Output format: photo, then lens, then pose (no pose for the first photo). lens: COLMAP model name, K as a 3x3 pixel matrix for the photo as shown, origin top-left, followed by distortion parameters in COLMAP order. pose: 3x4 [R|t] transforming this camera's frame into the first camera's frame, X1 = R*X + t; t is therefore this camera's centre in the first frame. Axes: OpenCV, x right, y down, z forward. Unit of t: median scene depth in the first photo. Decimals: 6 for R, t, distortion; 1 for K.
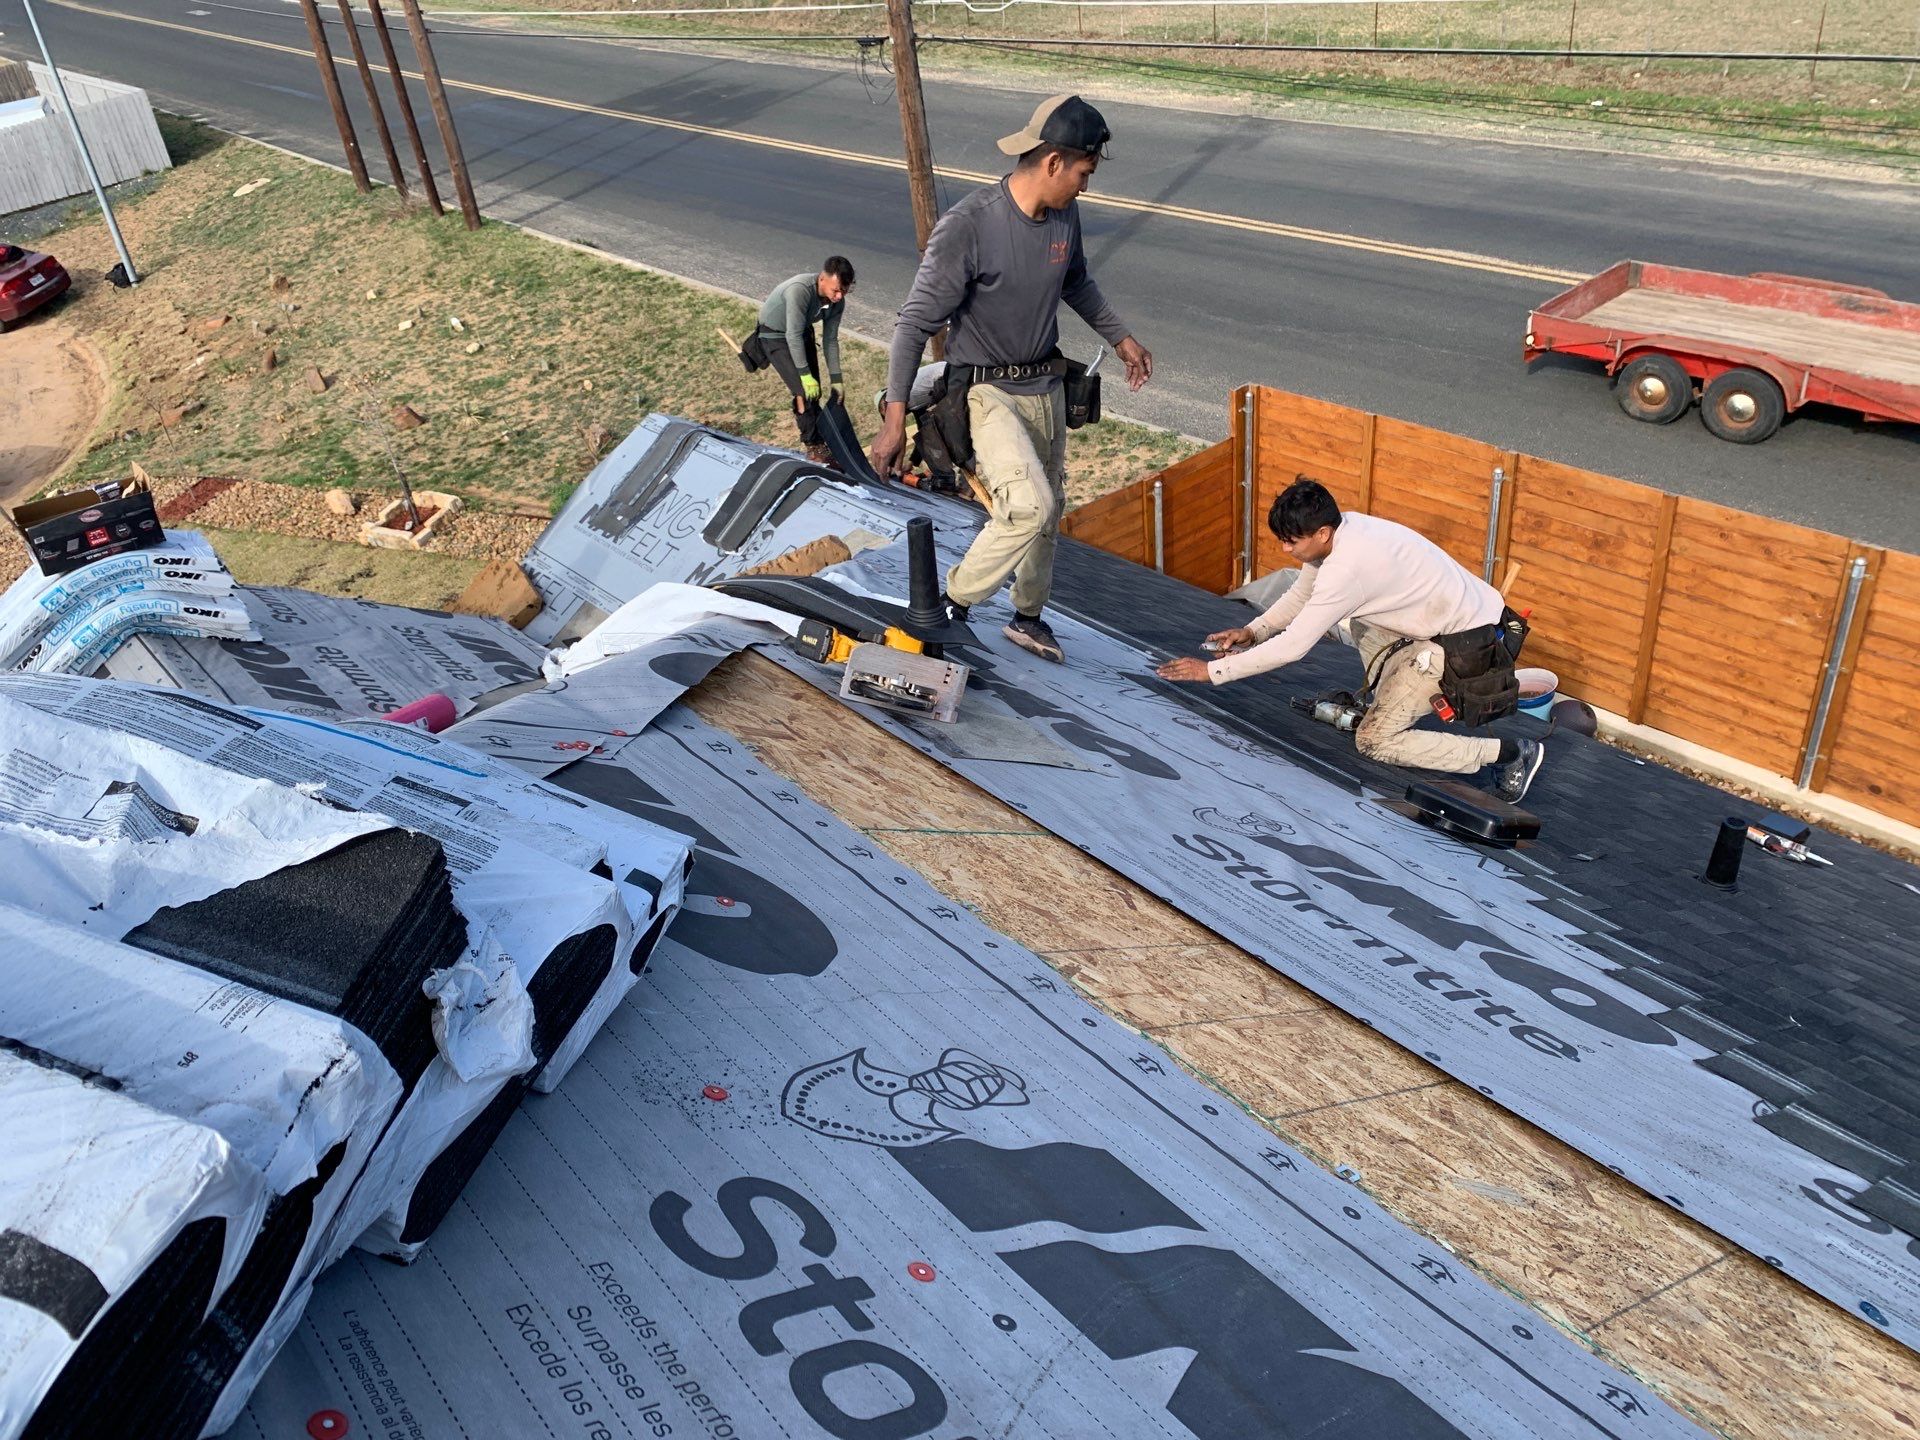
lens RADIAL K [[1465.2, 0, 964.4], [0, 1465.2, 717.0], [0, 0, 1]] dist [0.023842, -0.022786]
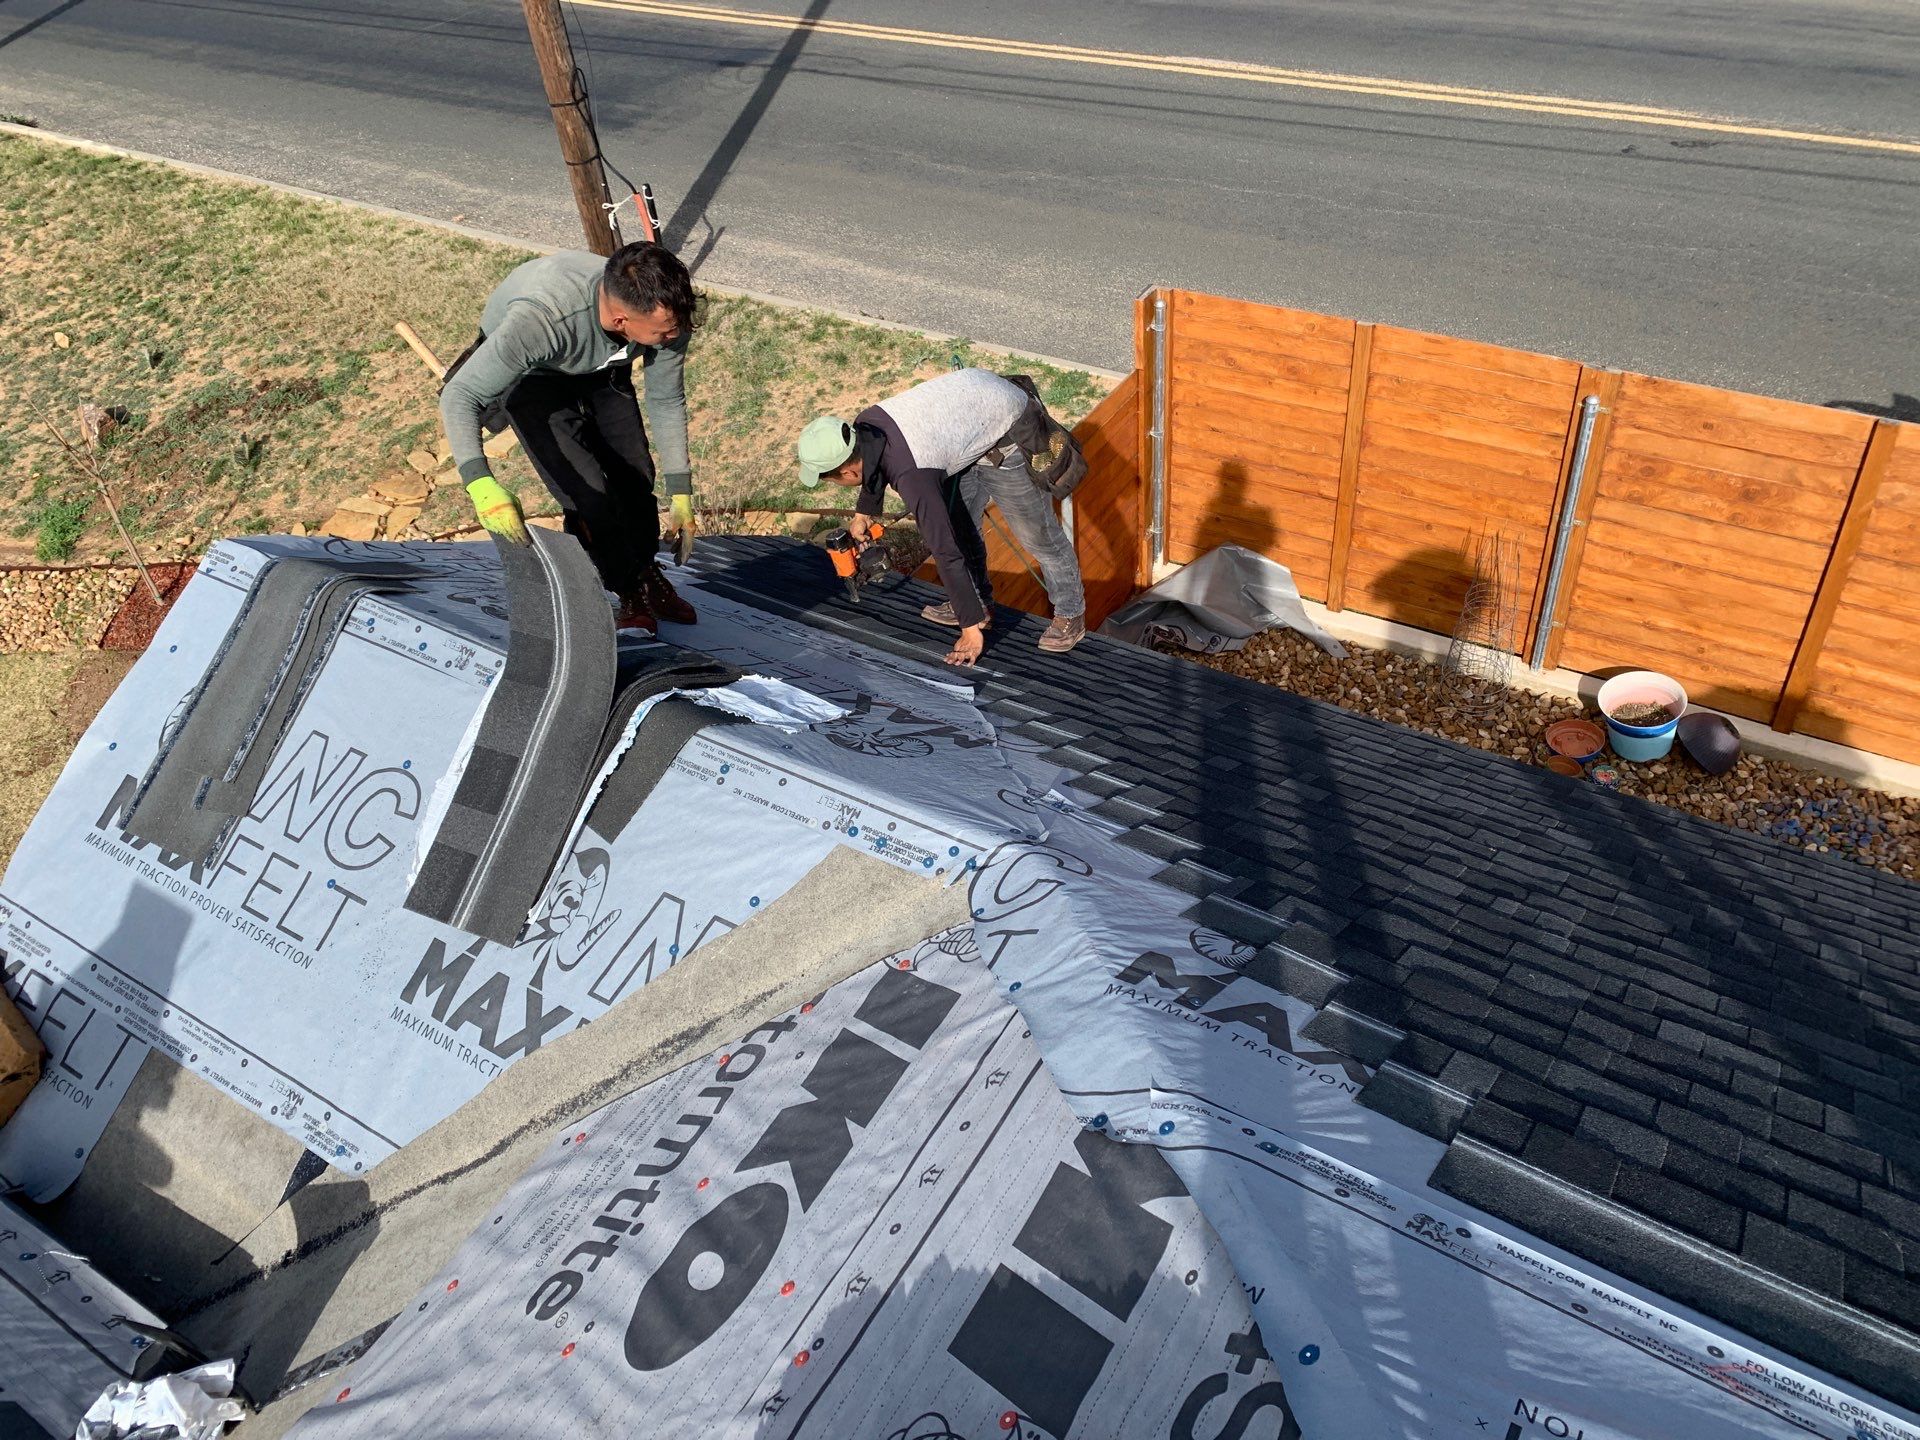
lens RADIAL K [[1465.2, 0, 975.1], [0, 1465.2, 711.1], [0, 0, 1]] dist [0.023842, -0.022786]
pose [[0.954685, -0.170104, 0.244216, -0.075217], [0.143906, 0.982103, 0.121511, -0.122263], [-0.260515, -0.080861, 0.962078, 0.340229]]
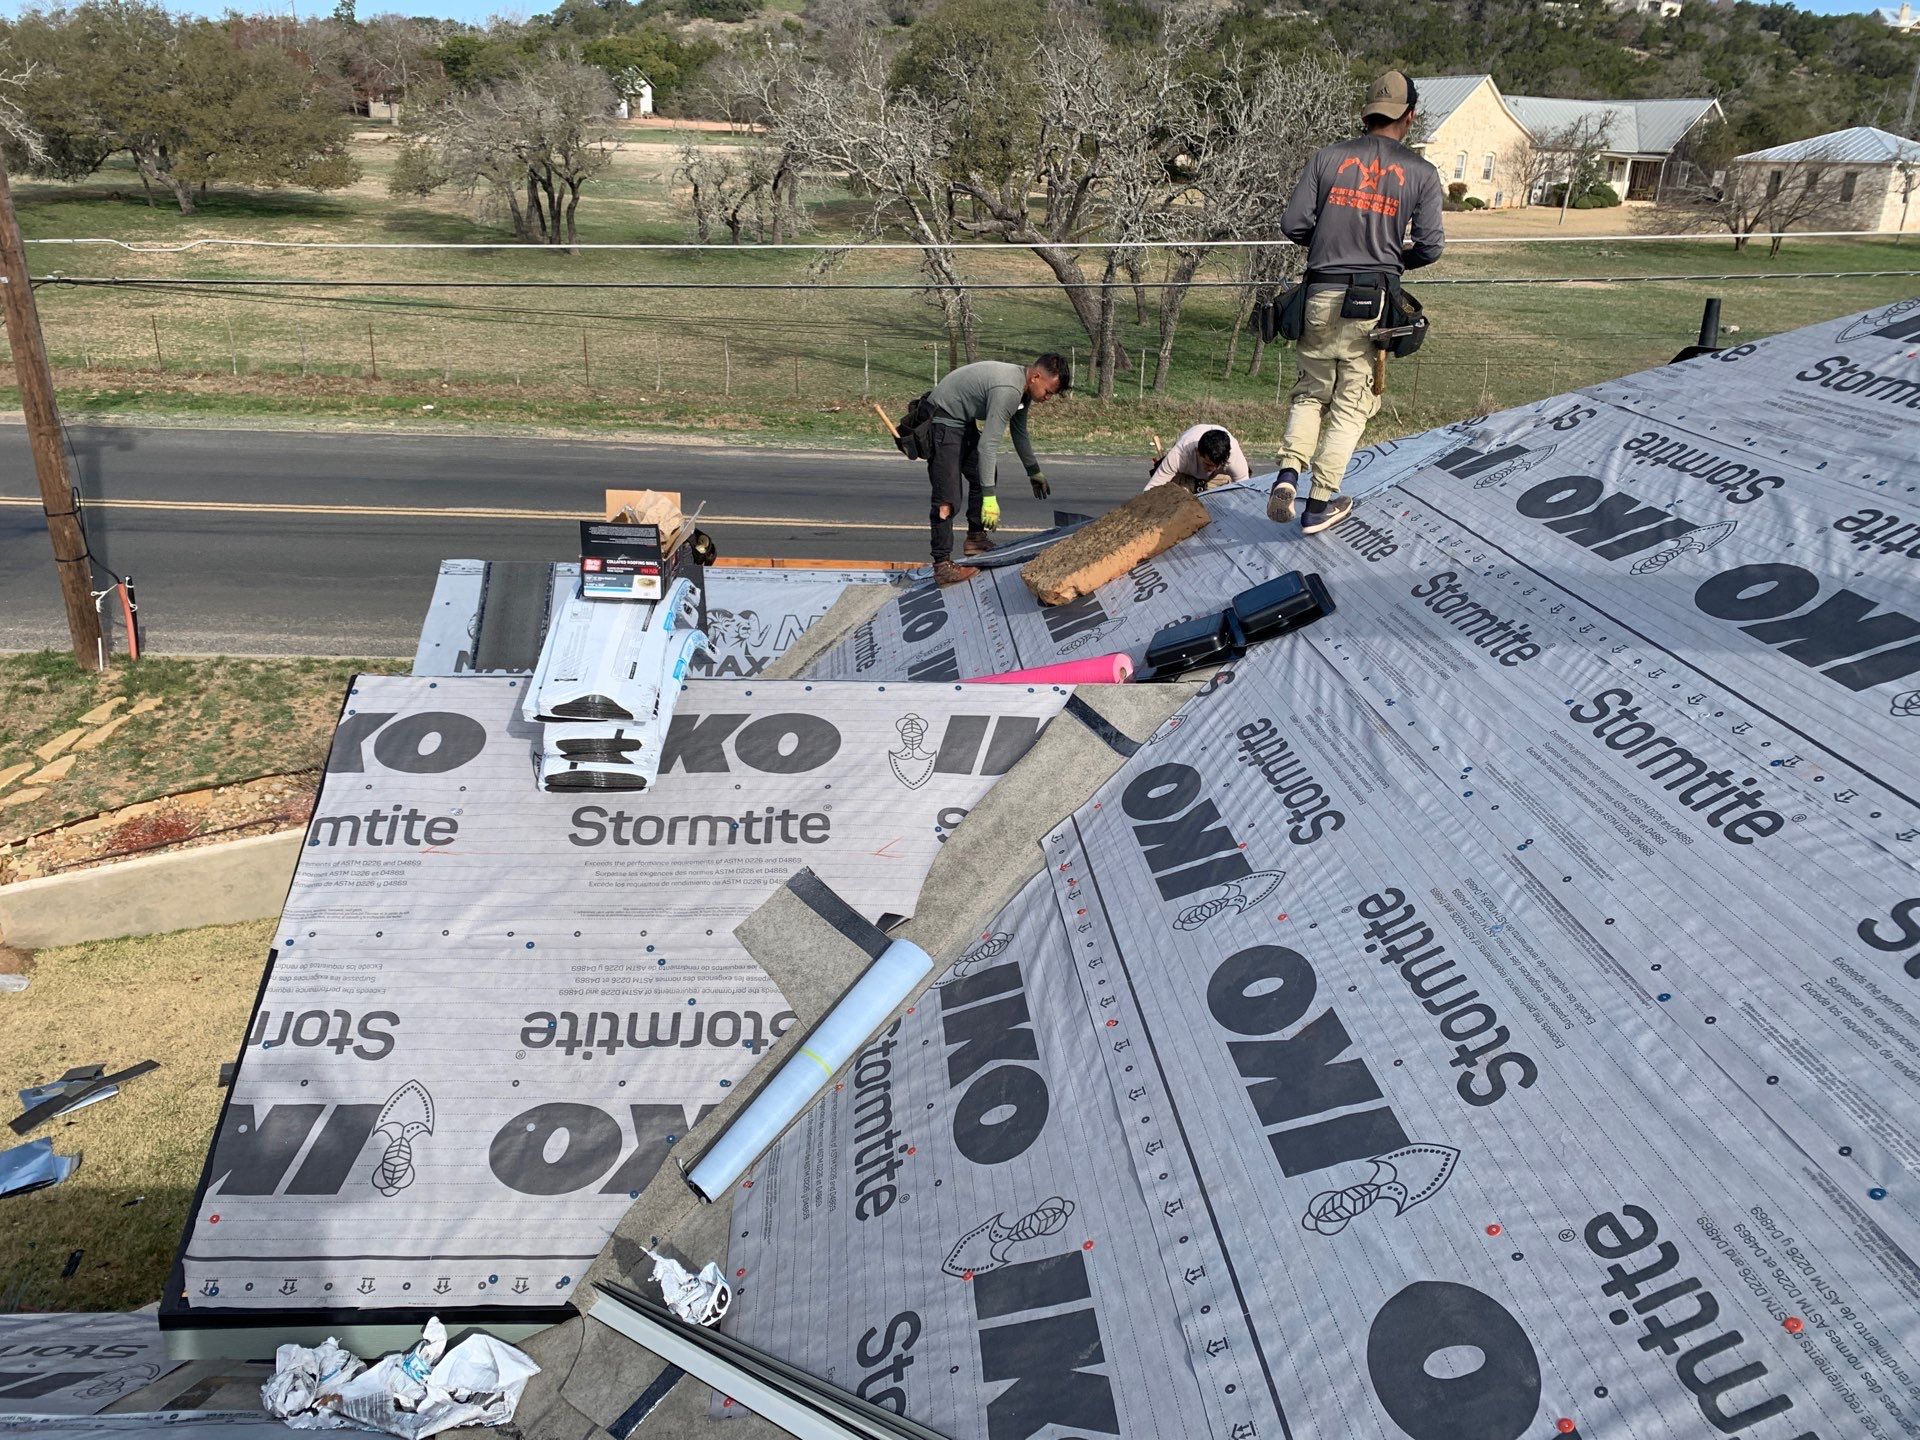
lens RADIAL K [[1465.2, 0, 949.1], [0, 1465.2, 718.2], [0, 0, 1]] dist [0.023842, -0.022786]
pose [[0.604038, -0.175083, 0.777485, -0.520383], [0.350112, 0.934685, -0.061523, 0.034950], [-0.715933, 0.309369, 0.625884, 0.166131]]
